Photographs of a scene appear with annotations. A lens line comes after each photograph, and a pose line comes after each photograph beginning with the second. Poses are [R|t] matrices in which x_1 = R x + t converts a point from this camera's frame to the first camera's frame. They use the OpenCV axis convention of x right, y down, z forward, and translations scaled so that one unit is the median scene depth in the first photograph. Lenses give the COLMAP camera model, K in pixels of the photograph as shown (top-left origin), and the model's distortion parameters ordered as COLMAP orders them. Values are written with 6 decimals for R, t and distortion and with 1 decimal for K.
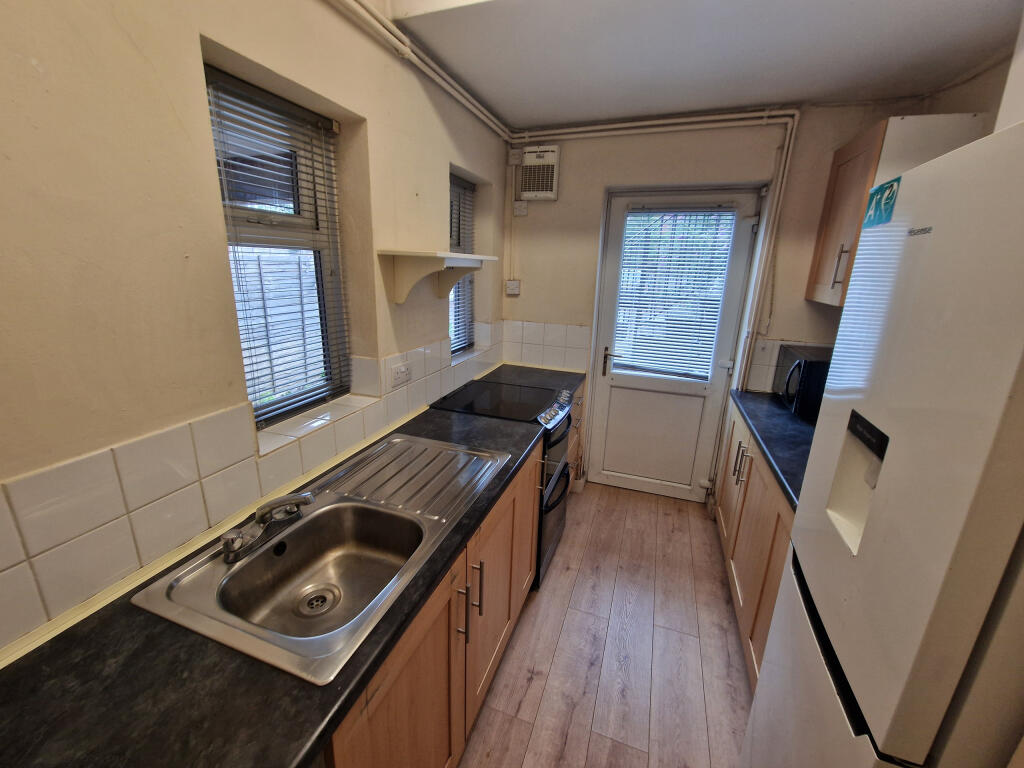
lens RADIAL K [[419.7, 0, 503.5], [0, 419.7, 380.5], [0, 0, 1]] dist [-0.002303, -0.000146]
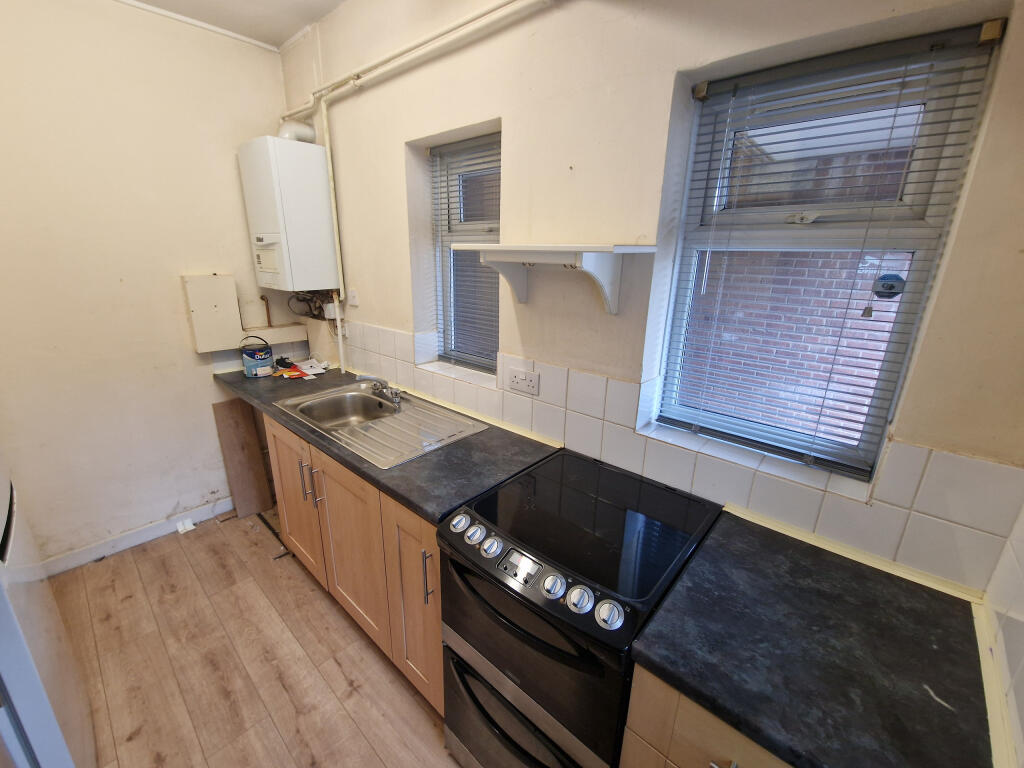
lens RADIAL K [[419.7, 0, 503.0], [0, 419.7, 382.8], [0, 0, 1]] dist [-0.002303, -0.000146]
pose [[-0.372716, 0.236869, -0.897204, 0.629550], [-0.274213, 0.895578, 0.350354, -0.341797], [0.886504, 0.376608, -0.268844, 1.292929]]
